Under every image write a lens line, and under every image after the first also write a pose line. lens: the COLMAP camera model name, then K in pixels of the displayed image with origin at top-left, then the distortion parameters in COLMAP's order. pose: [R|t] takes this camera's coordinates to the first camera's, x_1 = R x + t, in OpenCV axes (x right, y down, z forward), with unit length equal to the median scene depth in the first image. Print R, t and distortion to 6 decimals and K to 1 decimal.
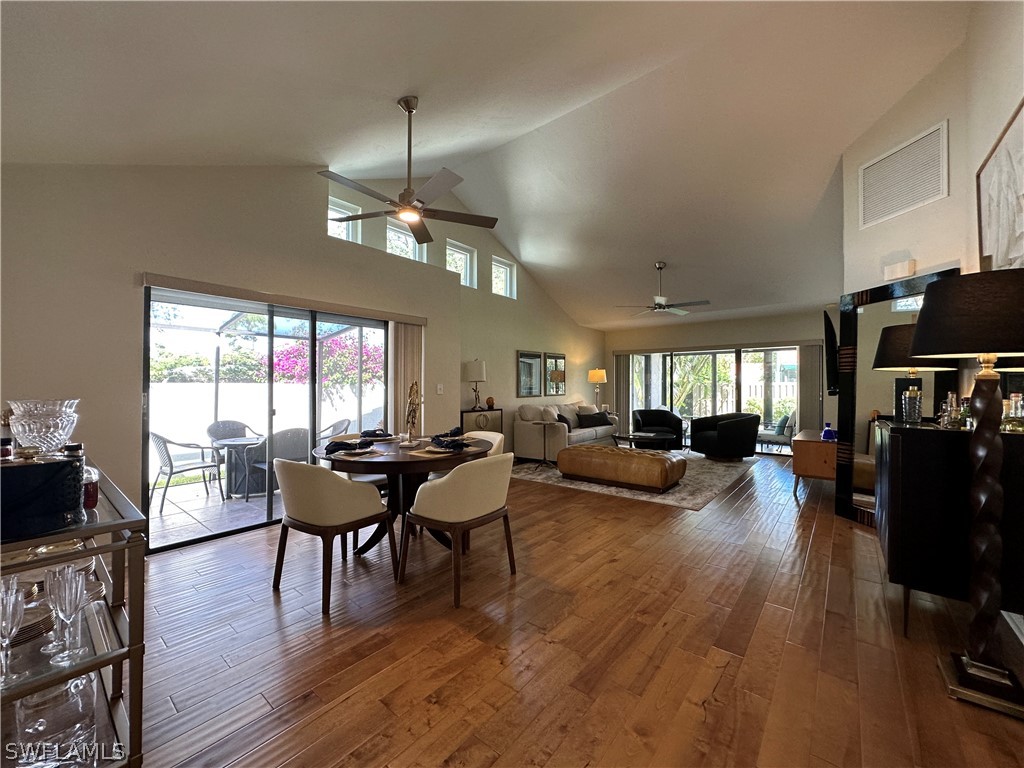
lens RADIAL K [[407.4, 0, 512.2], [0, 407.4, 385.6], [0, 0, 1]] dist [-0.003047, 0.000124]
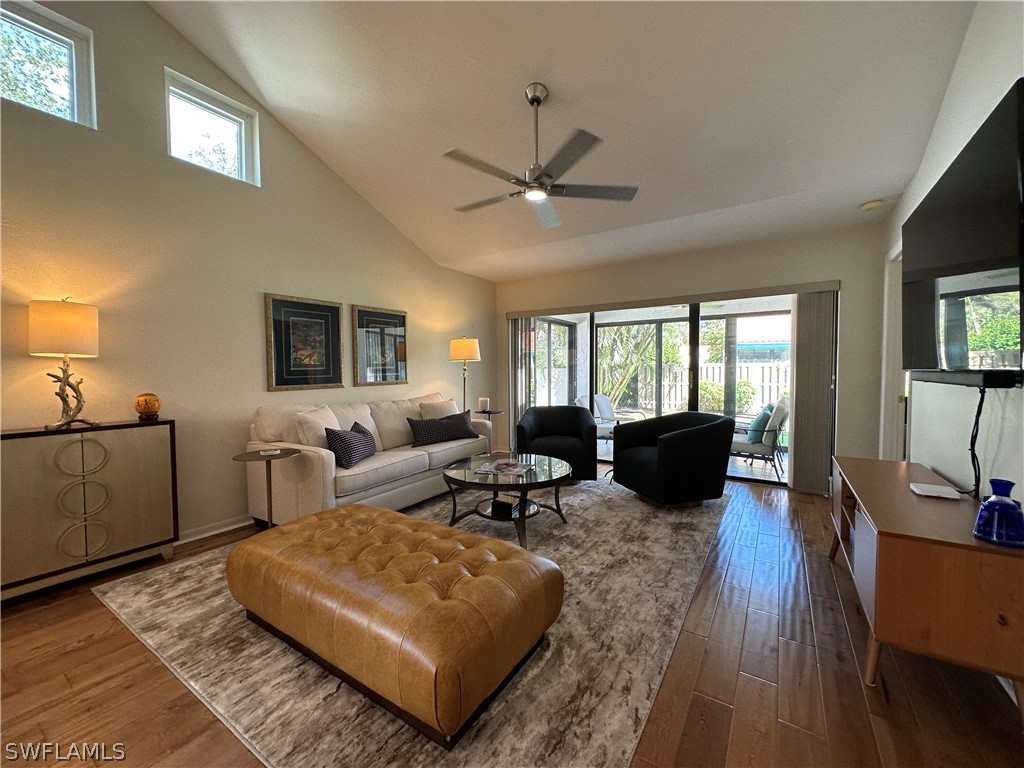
lens RADIAL K [[407.4, 0, 510.3], [0, 407.4, 379.9], [0, 0, 1]] dist [-0.003047, 0.000124]
pose [[0.994806, -0.008952, 0.101397, 0.214357], [0.006181, 0.999600, 0.027607, 0.003666], [-0.101603, -0.026837, 0.994463, 0.411629]]
